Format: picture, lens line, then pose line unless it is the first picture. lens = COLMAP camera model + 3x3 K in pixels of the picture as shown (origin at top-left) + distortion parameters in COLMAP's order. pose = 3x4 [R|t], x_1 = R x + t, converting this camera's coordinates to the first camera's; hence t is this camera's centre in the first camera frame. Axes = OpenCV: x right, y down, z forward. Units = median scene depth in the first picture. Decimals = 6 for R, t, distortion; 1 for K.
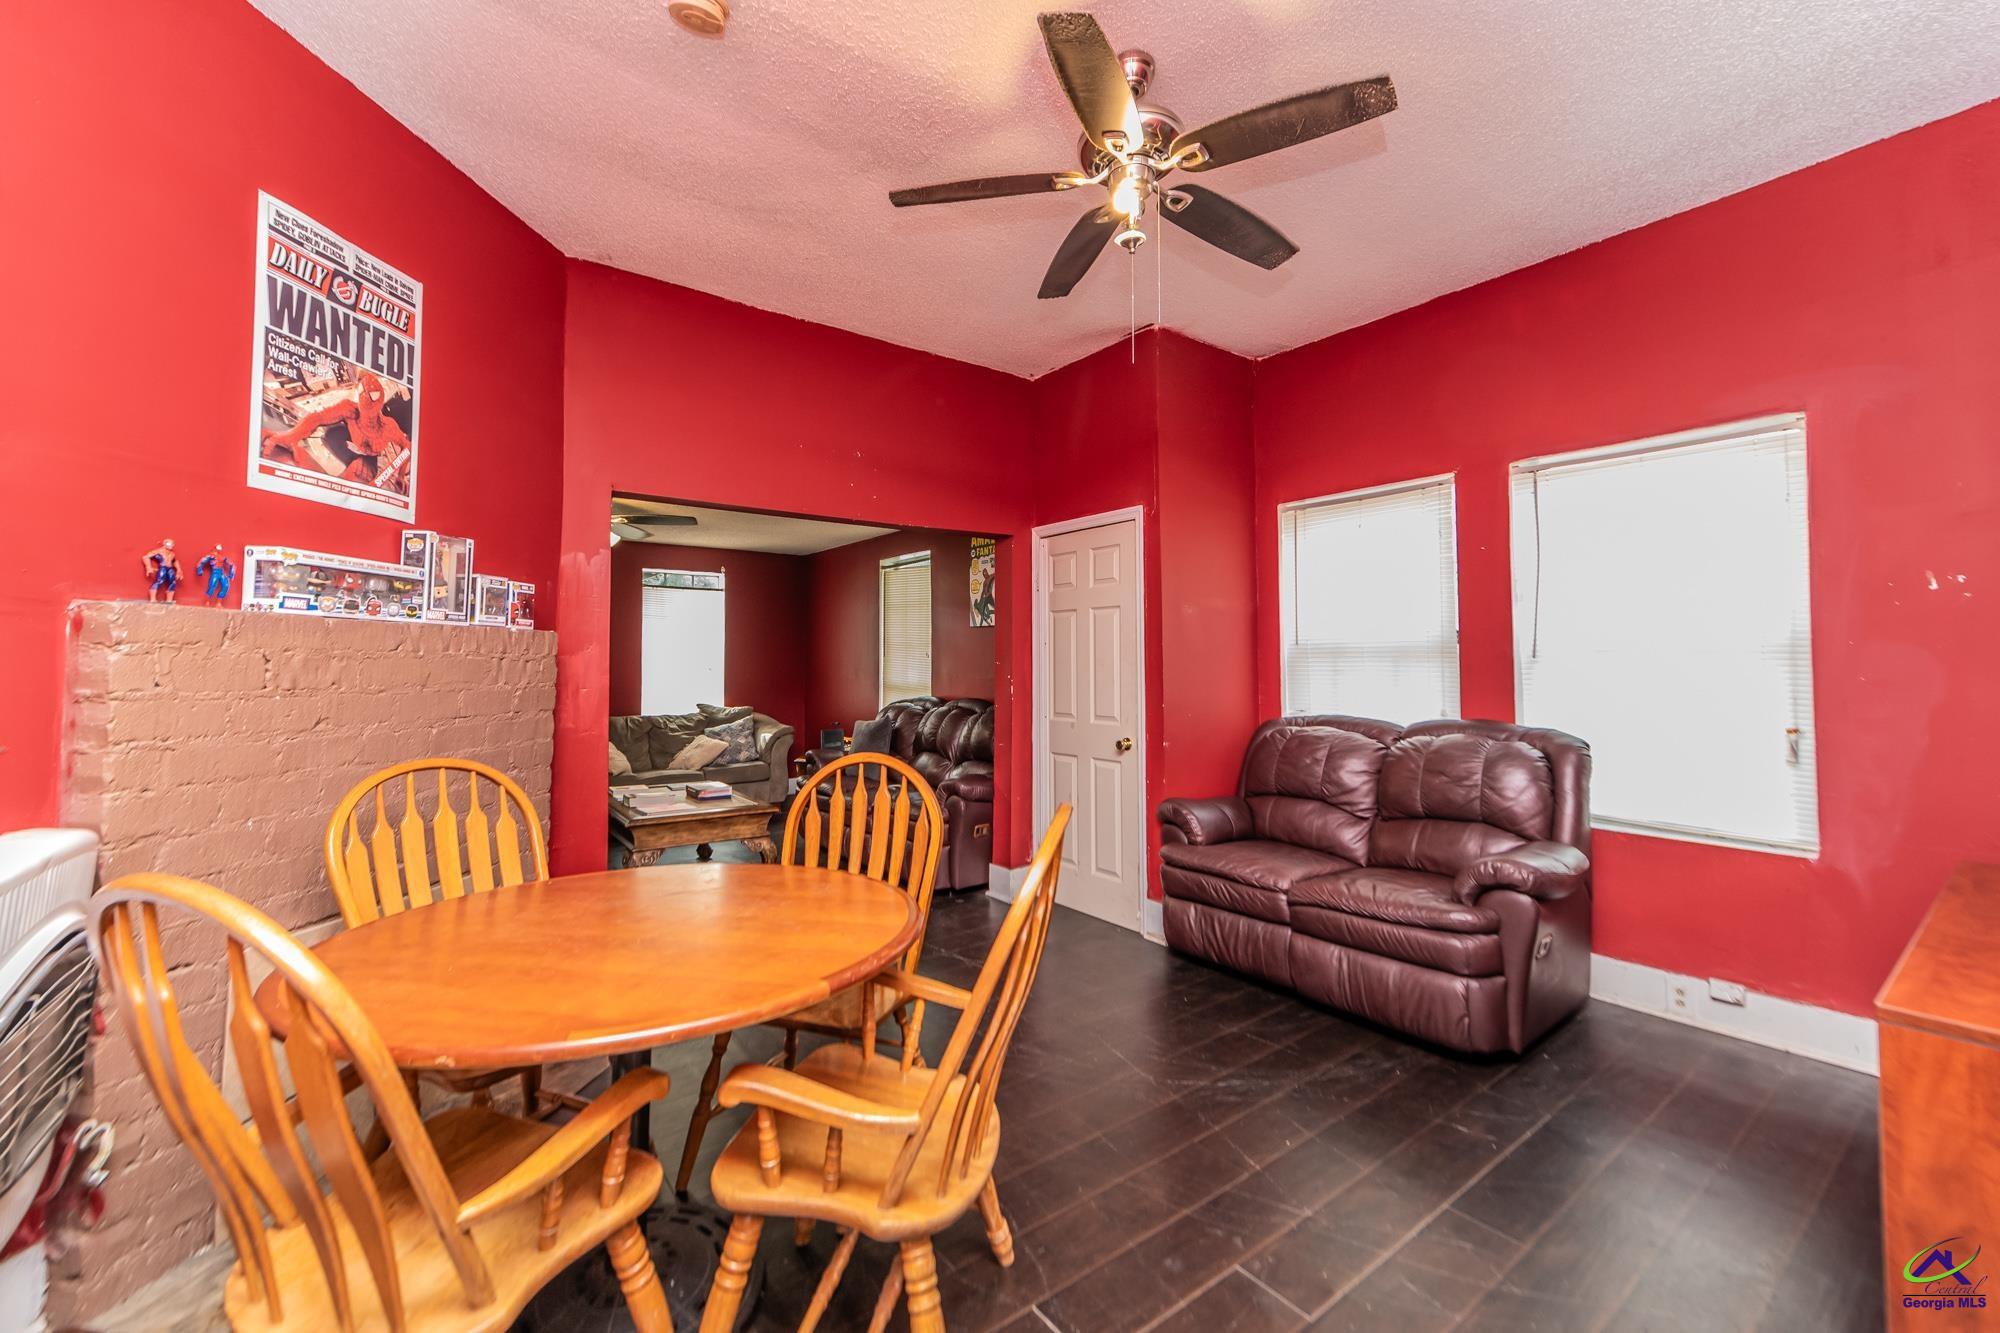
lens RADIAL K [[813.7, 0, 1000.0], [0, 813.7, 666.5], [0, 0, 1]] dist [0.014011, -0.005923]
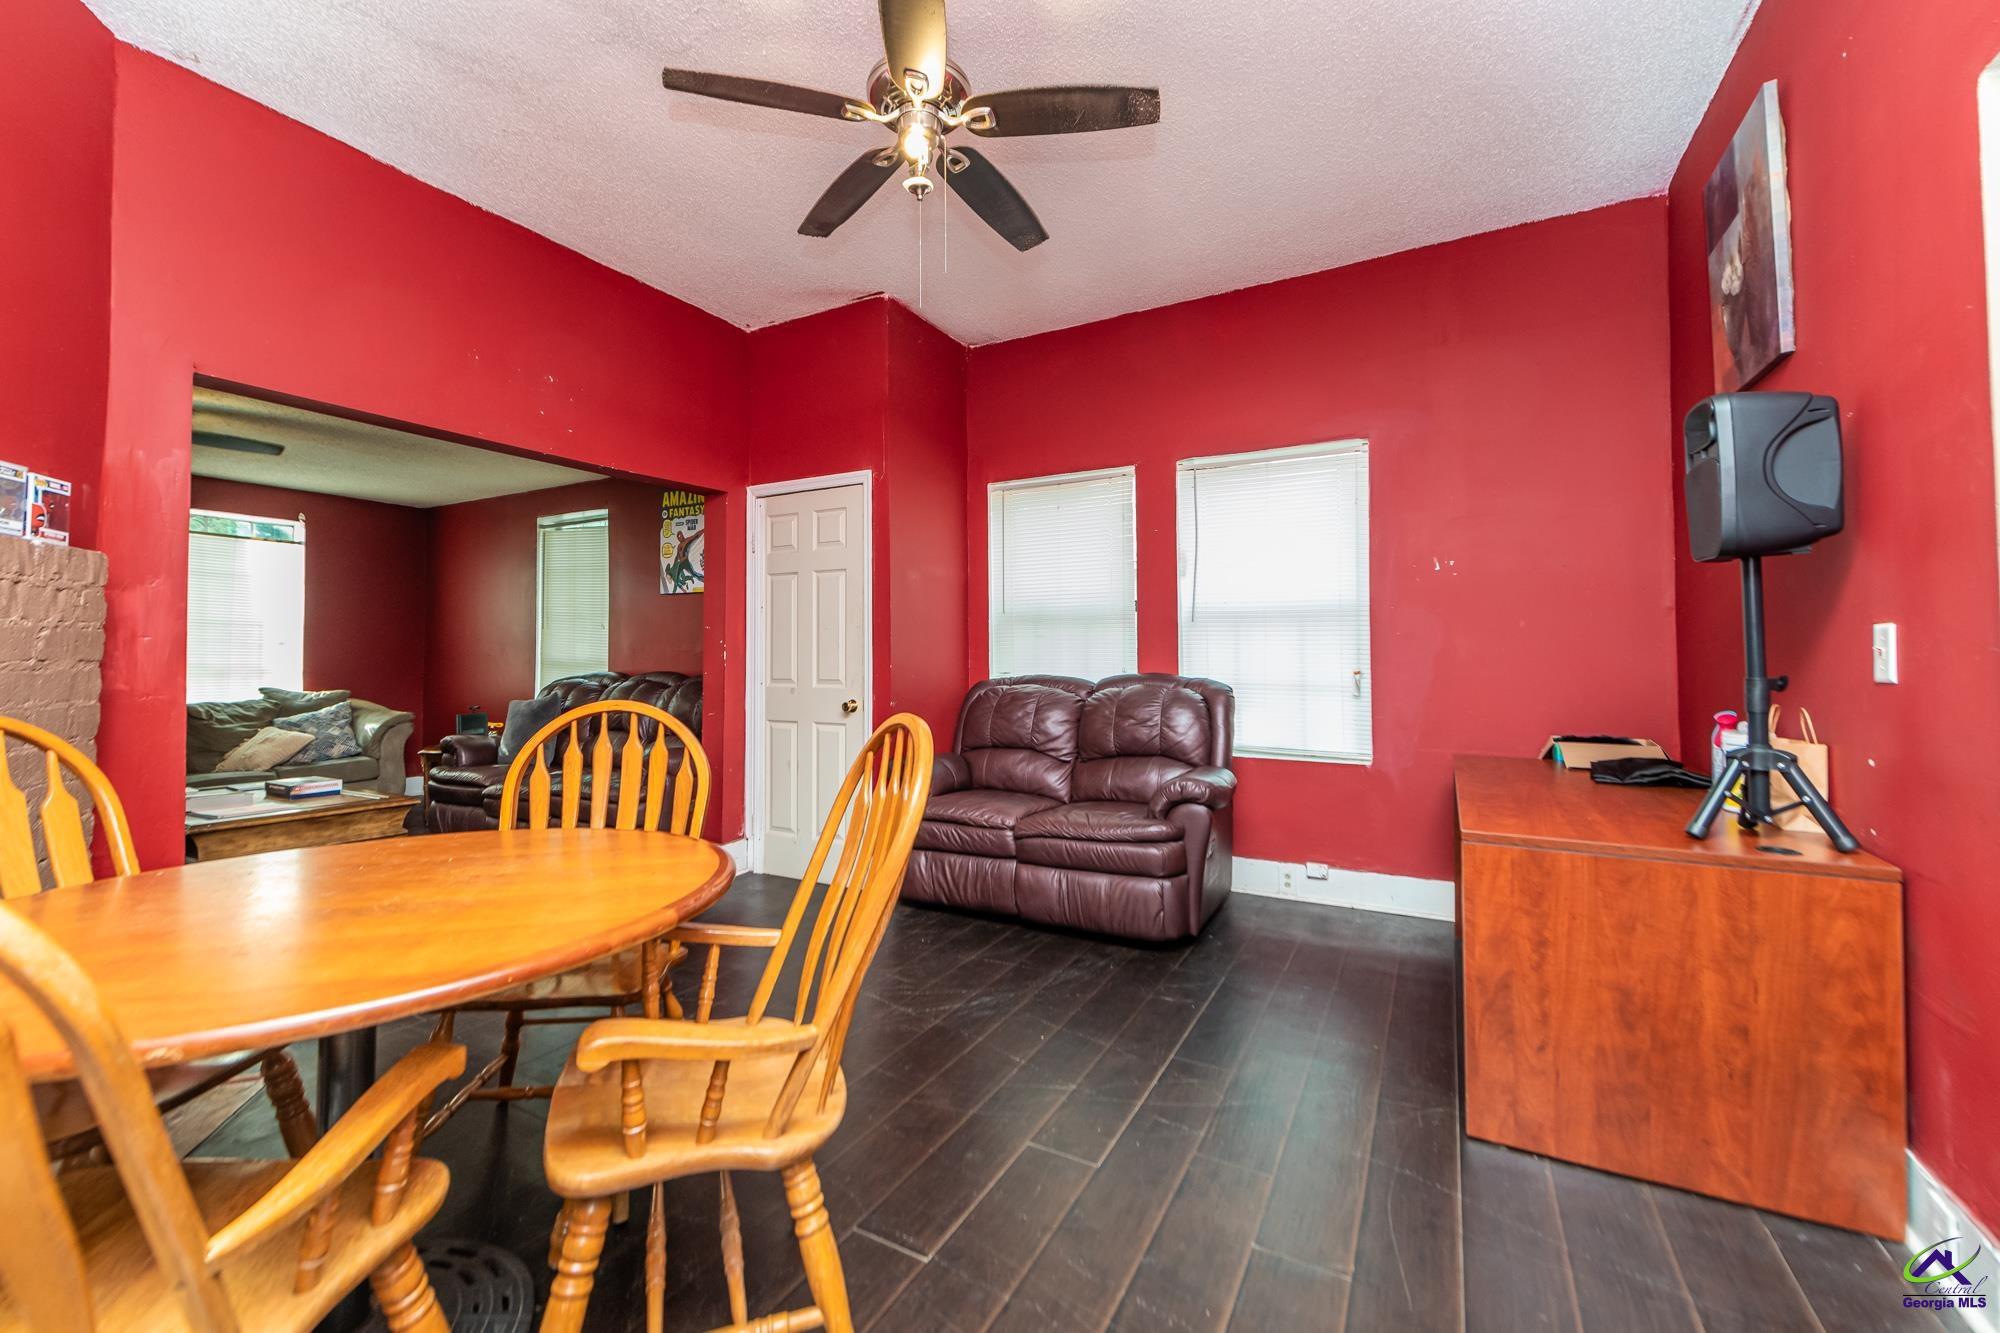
lens RADIAL K [[799.6, 0, 1000.0], [0, 799.6, 666.5], [0, 0, 1]] dist [0.015349, -0.005860]
pose [[0.911806, -0.002840, 0.410612, -0.117193], [-0.000047, 0.999975, 0.007020, 0.053686], [-0.410622, -0.006420, 0.911783, 0.022238]]
